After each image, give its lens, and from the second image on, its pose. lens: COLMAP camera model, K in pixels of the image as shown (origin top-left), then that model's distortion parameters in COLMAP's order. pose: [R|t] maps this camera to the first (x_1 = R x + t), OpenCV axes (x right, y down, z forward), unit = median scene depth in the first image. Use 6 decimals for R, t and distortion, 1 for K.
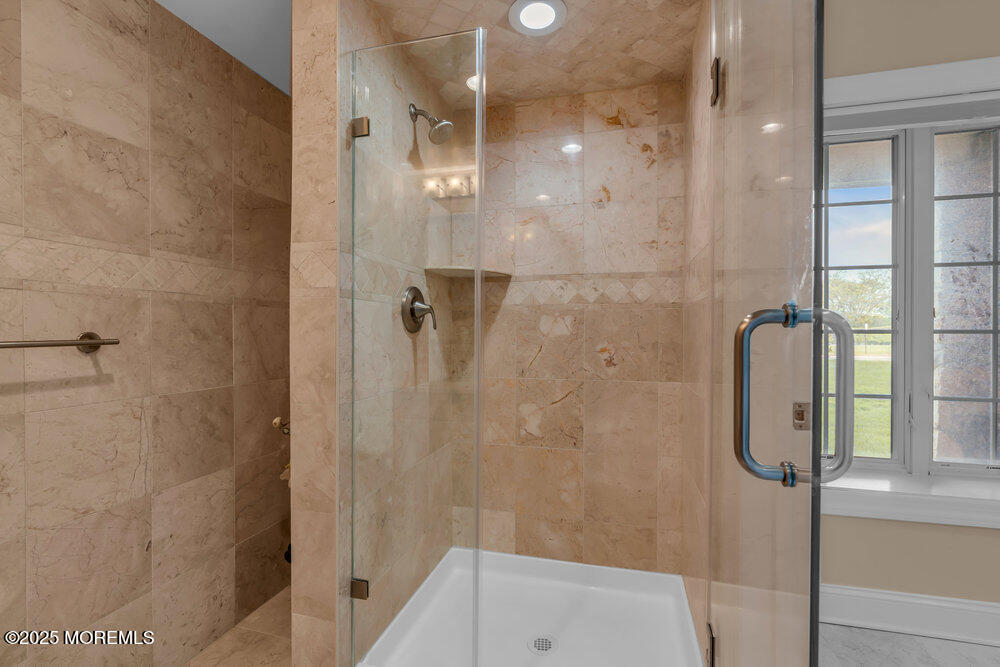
lens RADIAL K [[448.9, 0, 501.0], [0, 448.9, 334.8], [0, 0, 1]] dist [-0.003371, 0.000290]
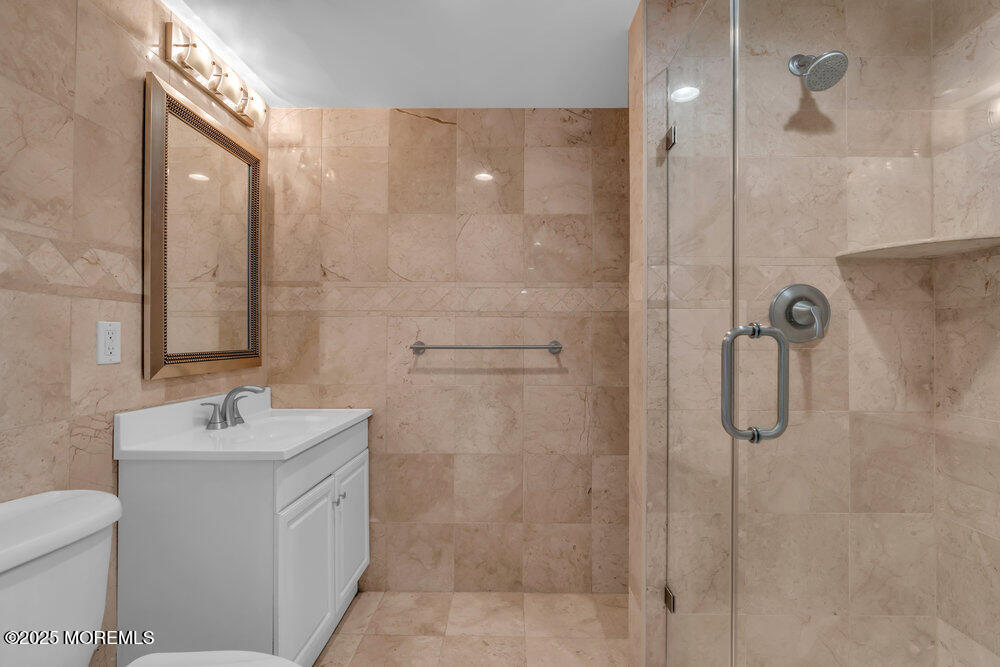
lens RADIAL K [[448.9, 0, 501.0], [0, 448.9, 334.8], [0, 0, 1]] dist [-0.003371, 0.000290]
pose [[0.256631, -0.010119, -0.966456, 0.550459], [-0.009395, 0.999872, -0.012963, -0.003892], [0.966464, 0.012407, 0.256503, 0.372345]]
